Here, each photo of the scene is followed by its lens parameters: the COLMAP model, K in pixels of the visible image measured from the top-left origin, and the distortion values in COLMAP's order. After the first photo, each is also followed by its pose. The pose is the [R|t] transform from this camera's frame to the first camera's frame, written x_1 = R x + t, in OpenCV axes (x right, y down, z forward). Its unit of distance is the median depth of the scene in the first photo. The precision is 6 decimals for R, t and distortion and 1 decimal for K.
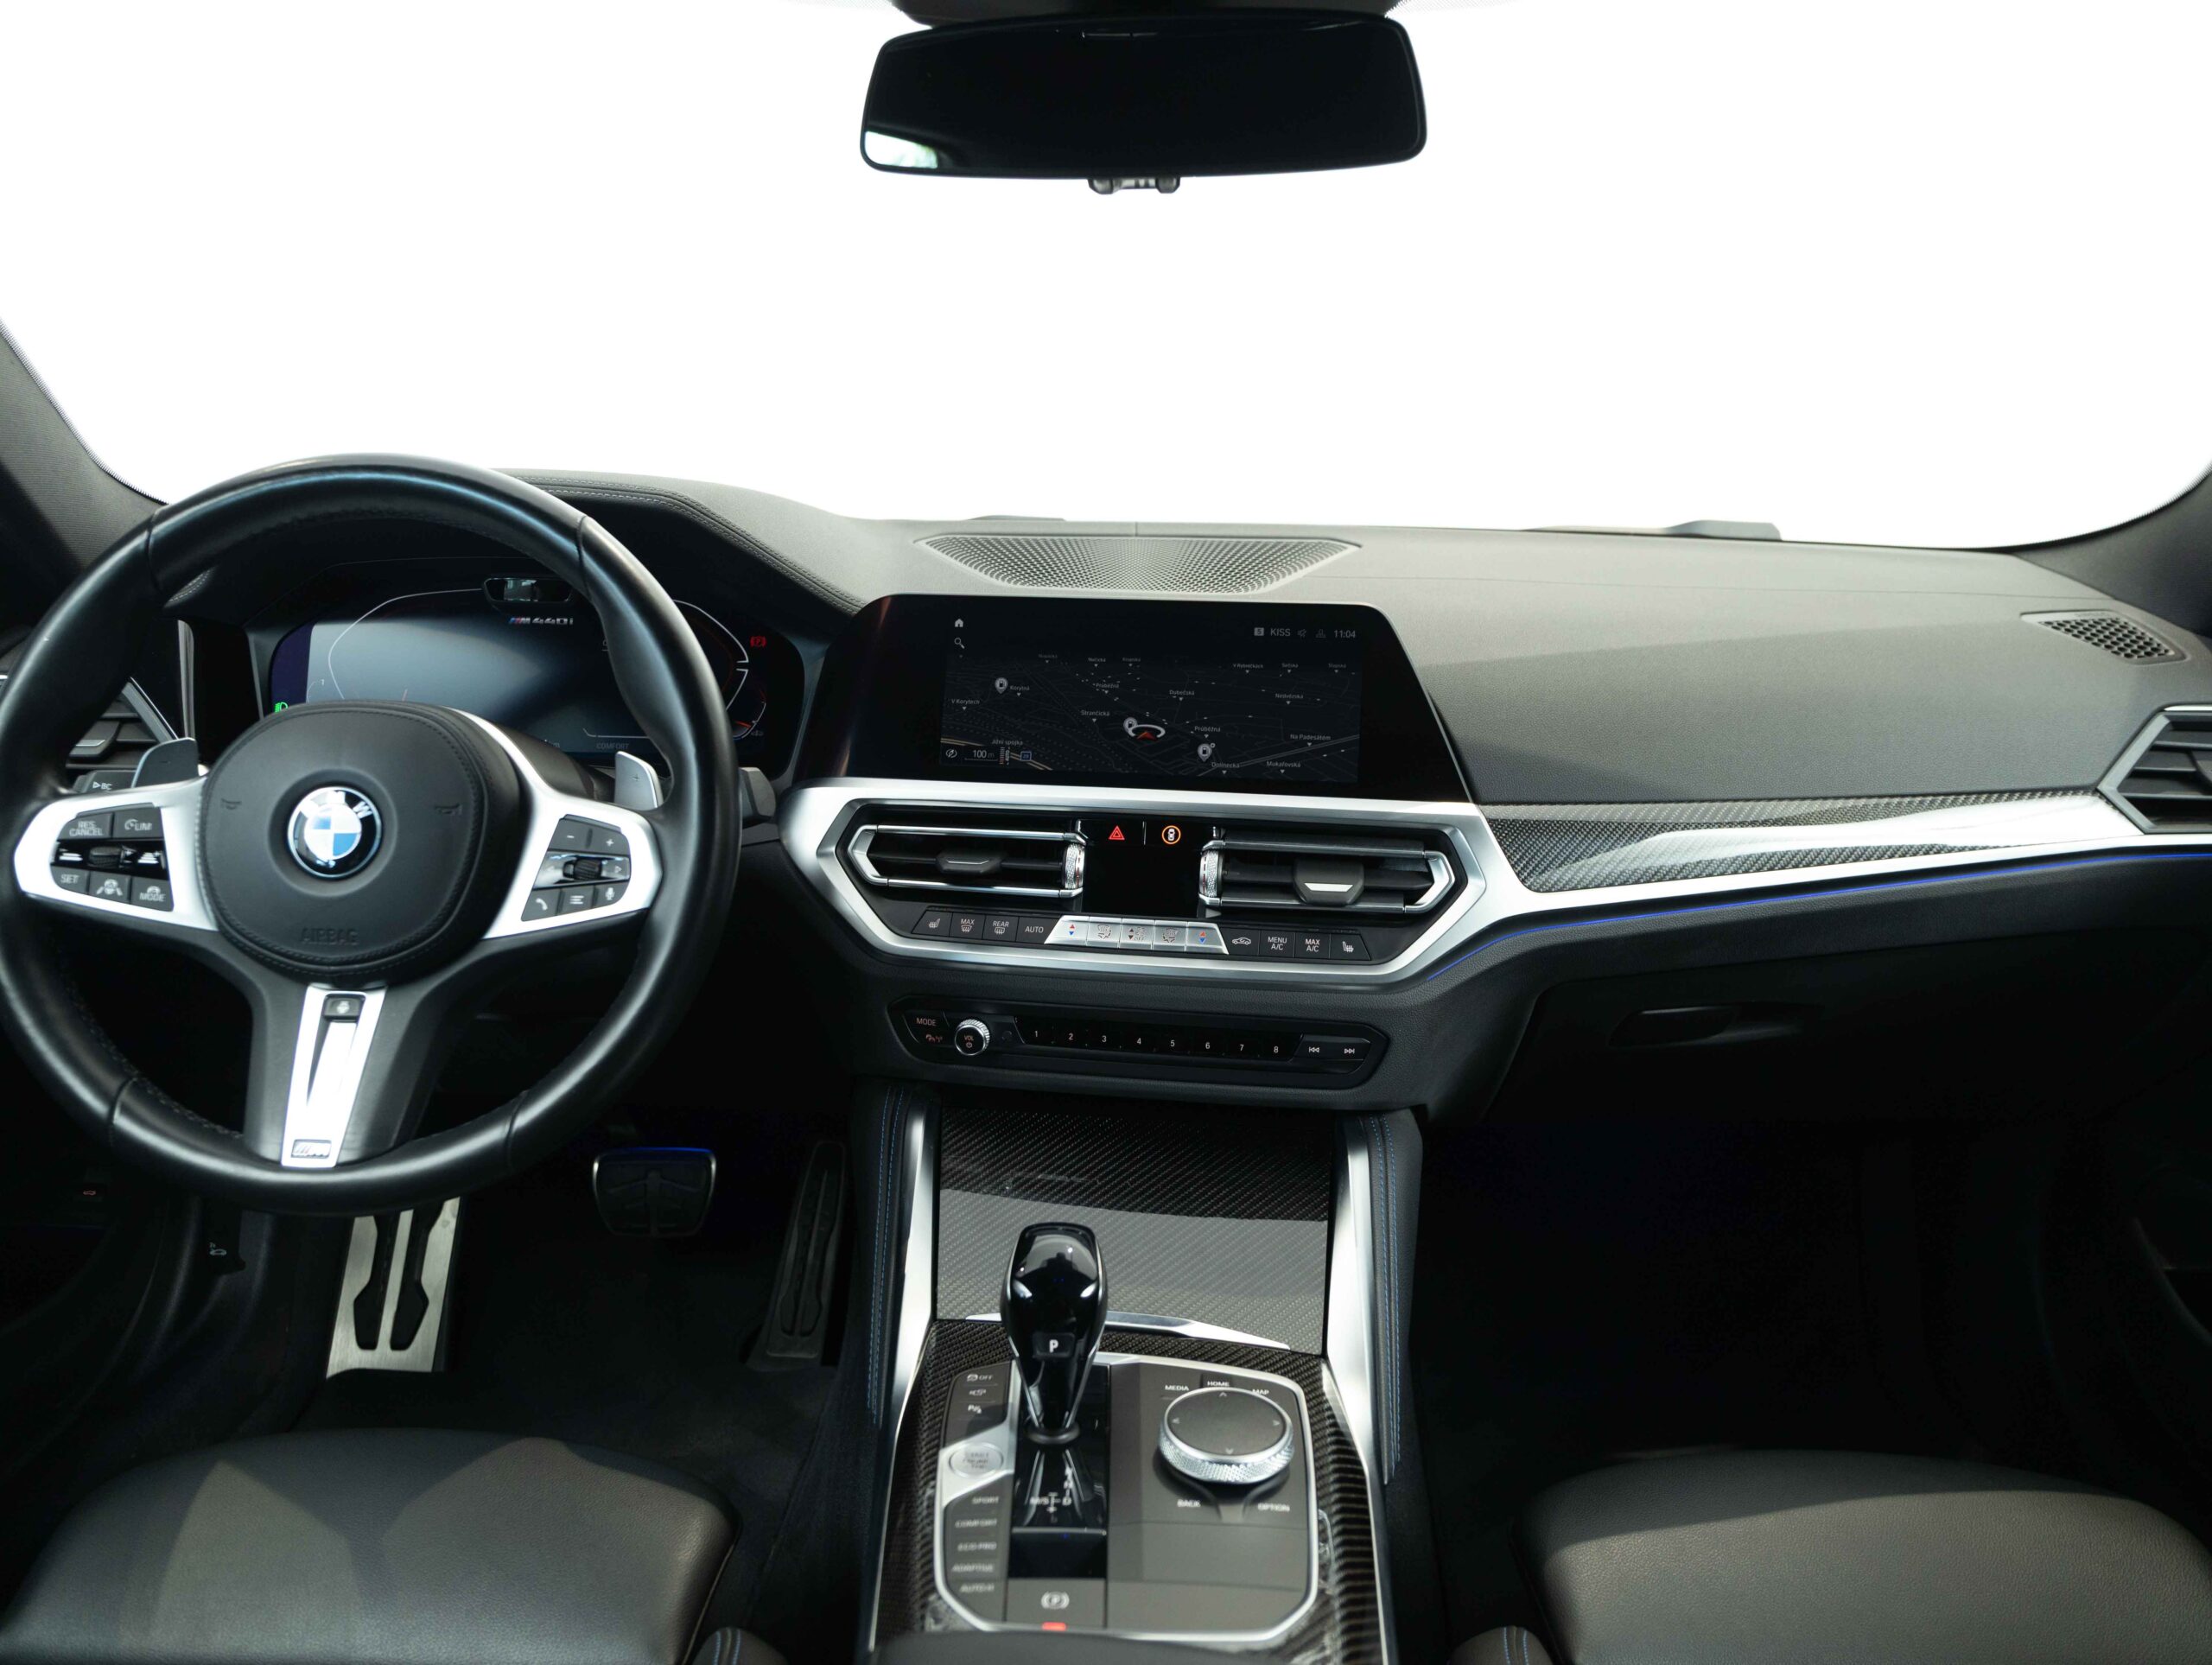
lens RADIAL K [[1589.9, 0, 1127.6], [0, 1589.9, 863.5], [0, 0, 1]] dist [0.011621, 0.007065]
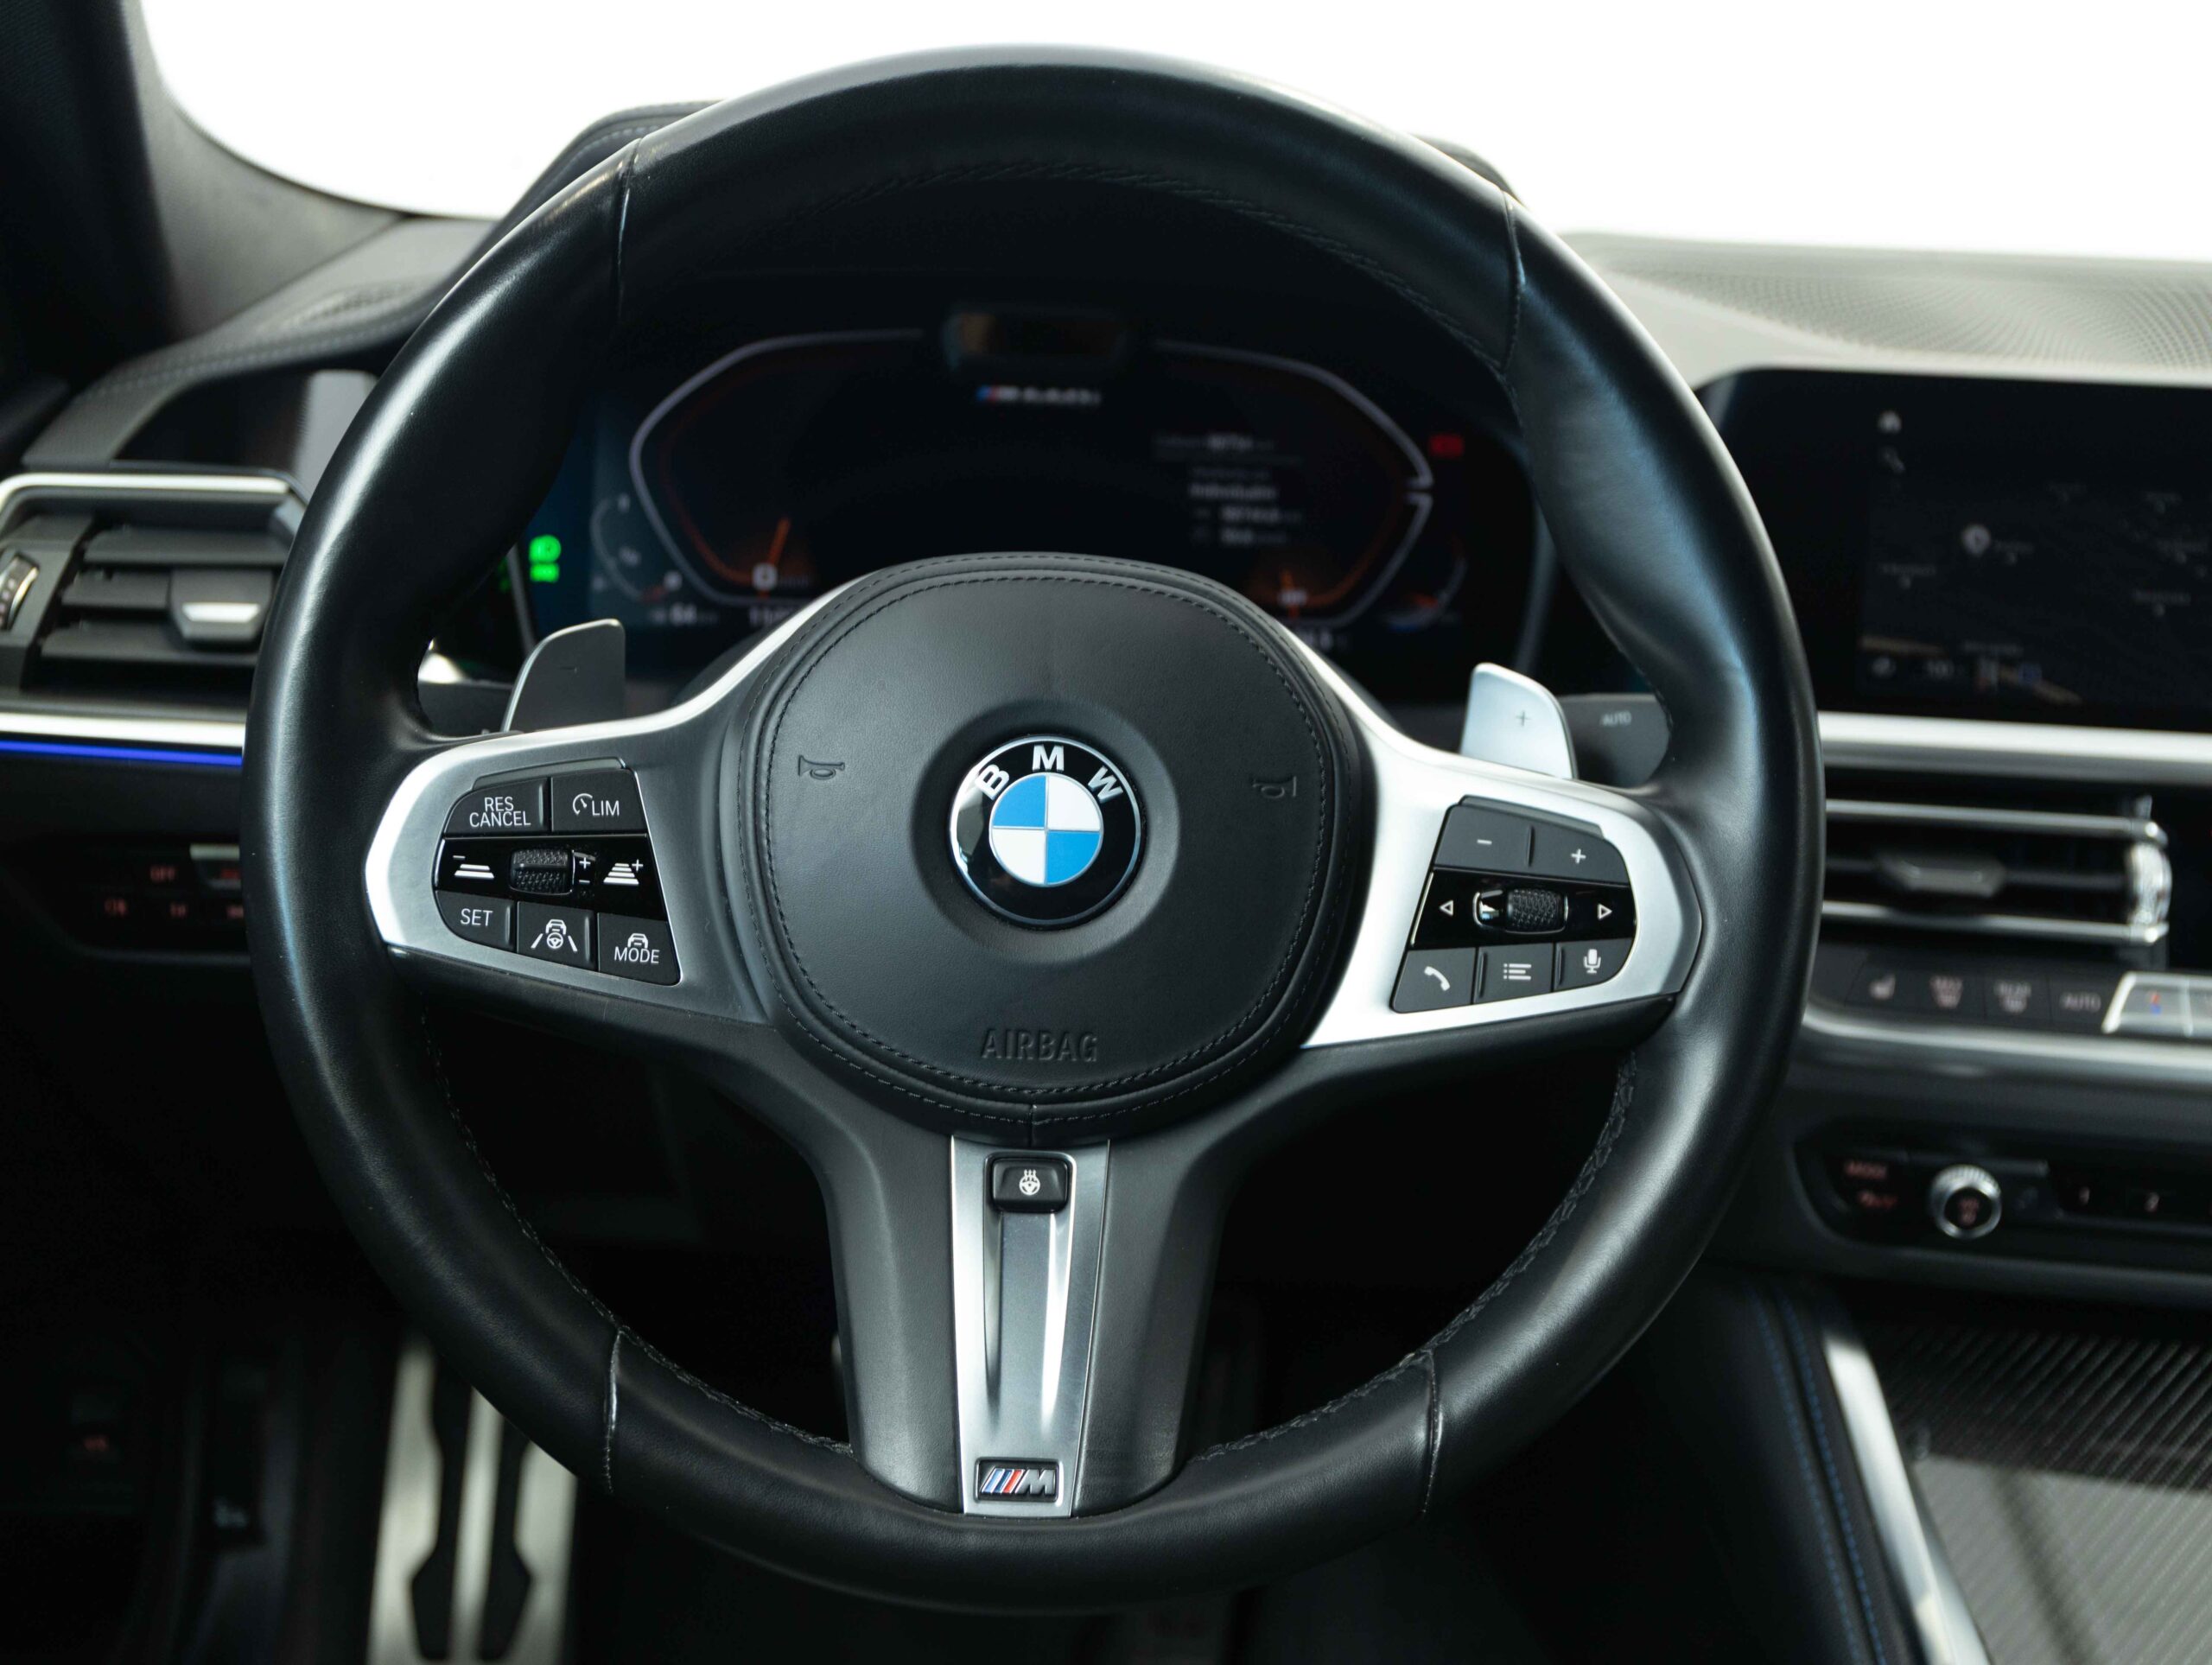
lens RADIAL K [[2309.8, 0, 1090.4], [0, 2309.8, 845.9], [0, 0, 1]] dist [0.007821, 0.000000]
pose [[0.997164, 0.013027, 0.074124, -0.520482], [-0.015838, 0.999172, 0.037467, -0.040382], [-0.073575, -0.038535, 0.996545, 0.287510]]
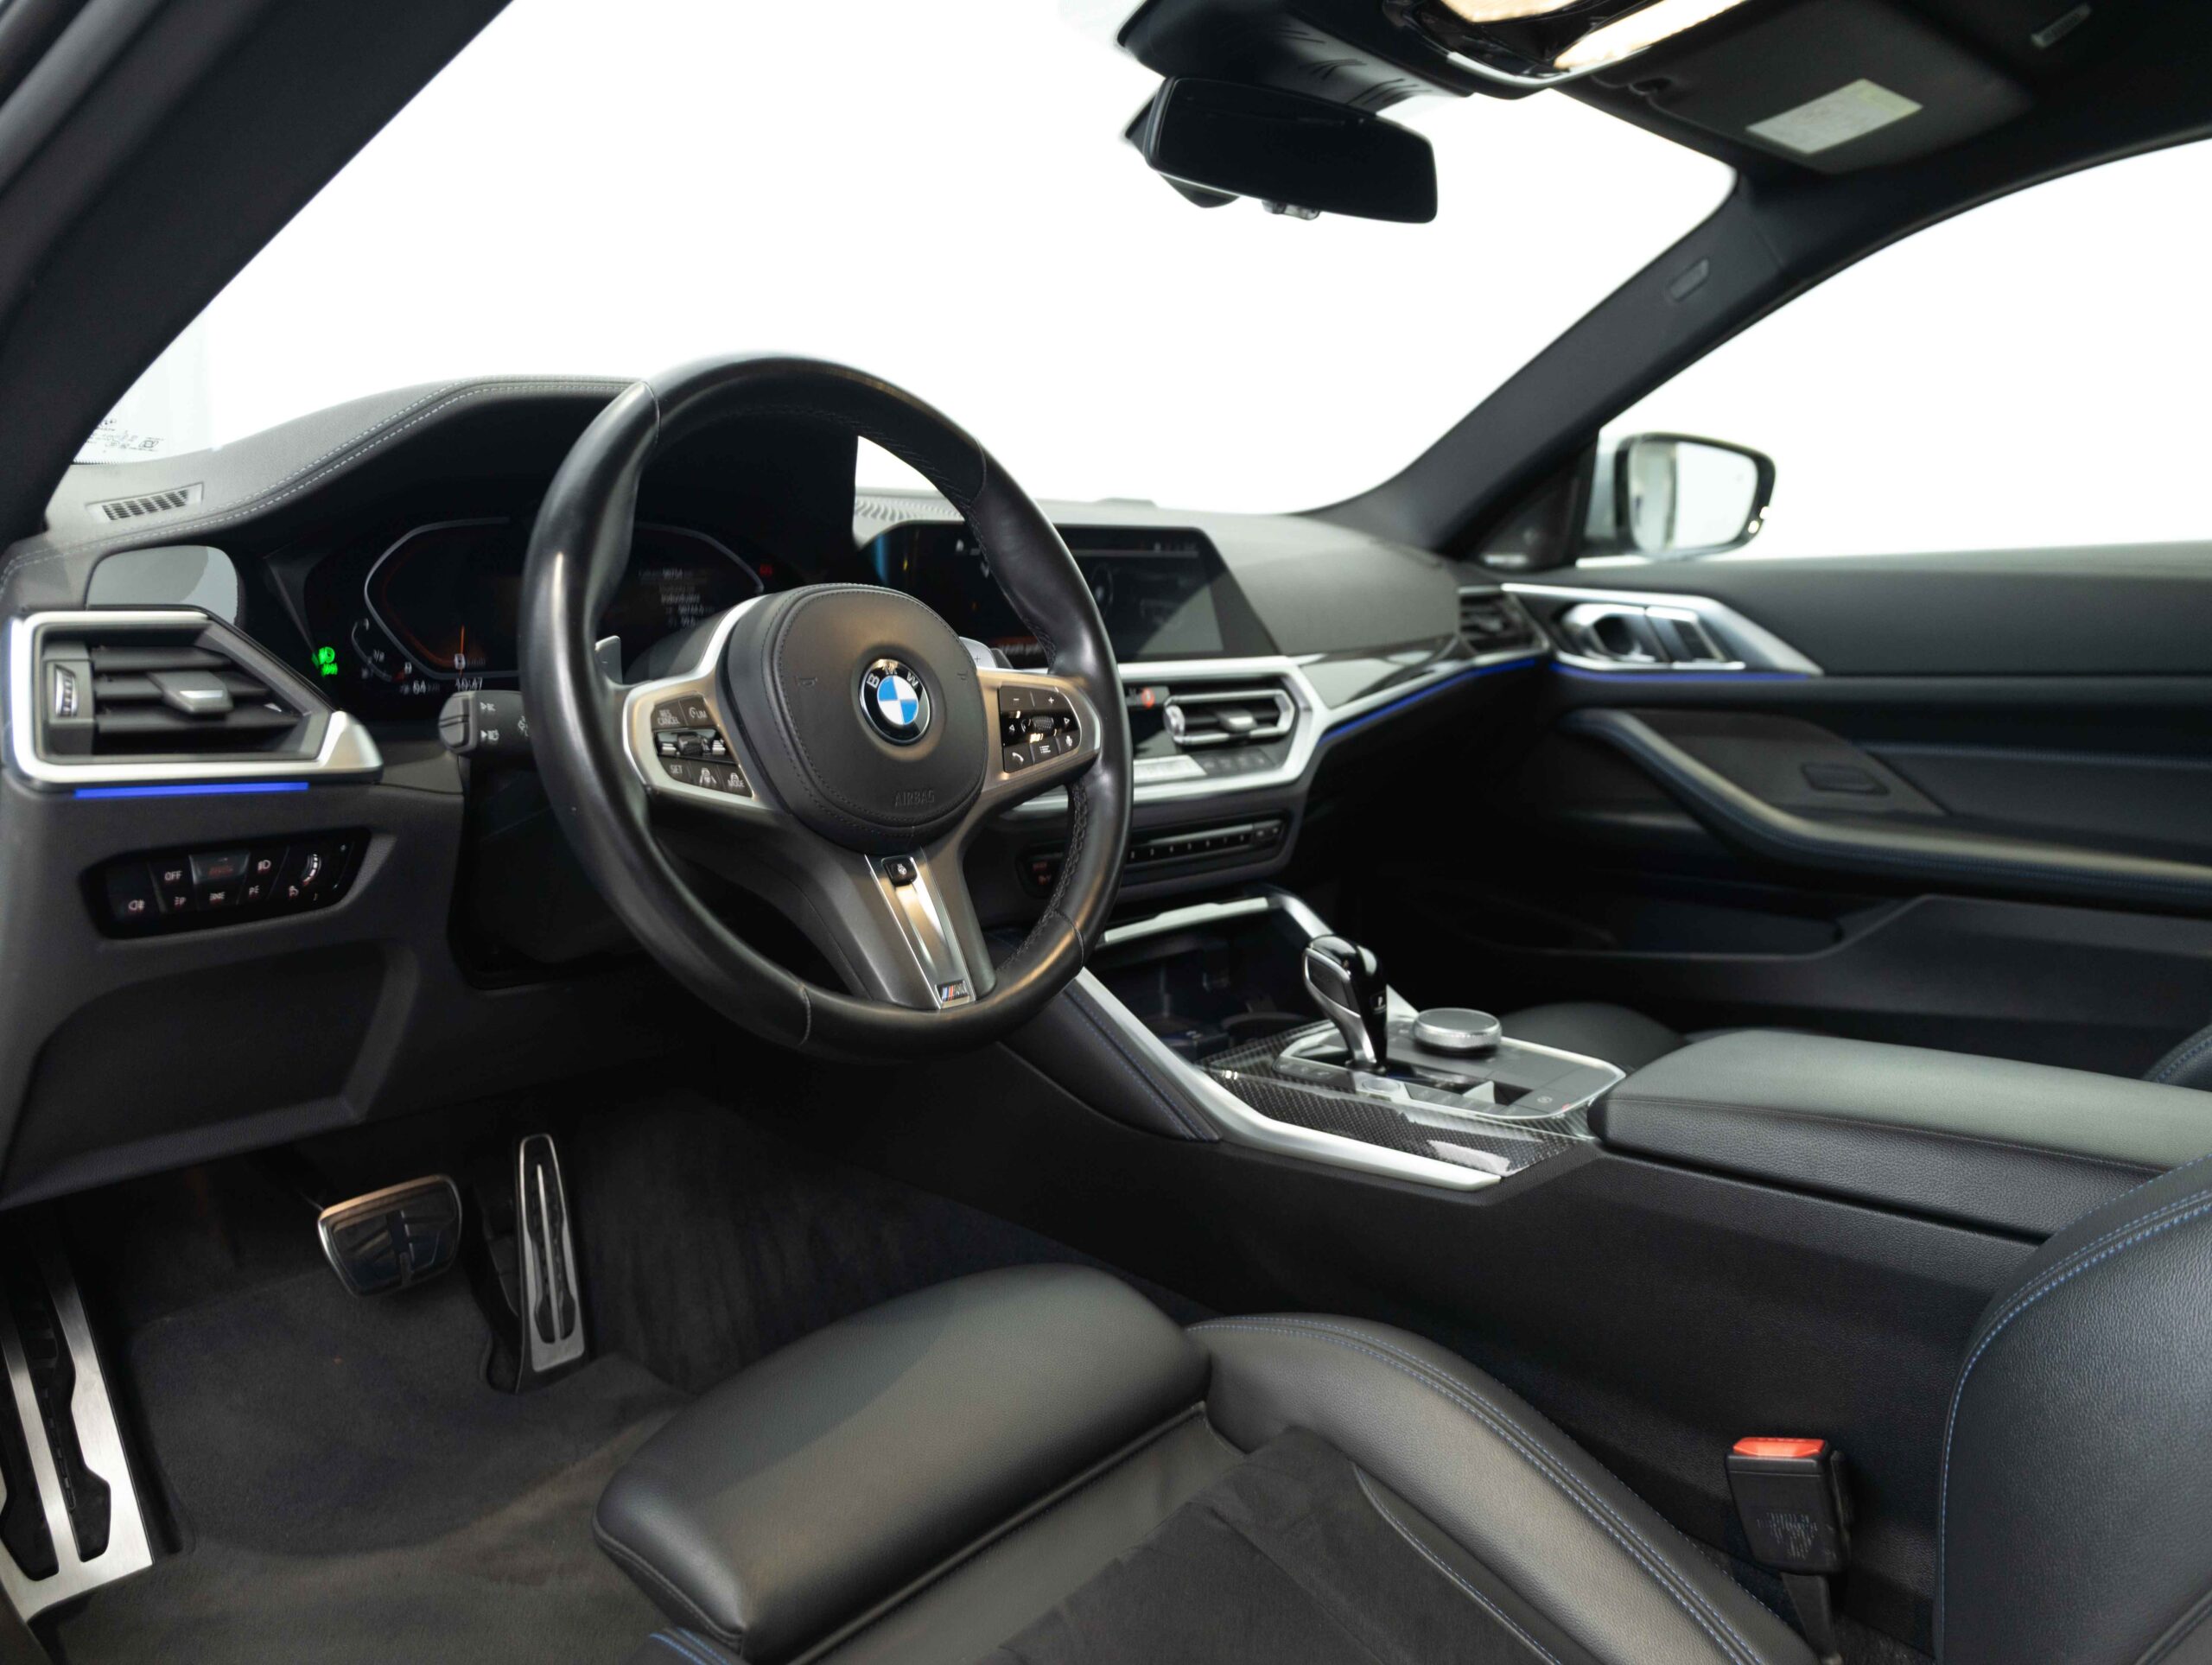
lens RADIAL K [[1589.9, 0, 1048.7], [0, 1589.9, 824.6], [0, 0, 1]] dist [0.011621, 0.007065]
pose [[0.669362, -0.130499, 0.731385, -1.181703], [0.182389, 0.983190, 0.008505, 0.071235], [-0.720200, 0.127704, 0.681912, 0.209200]]
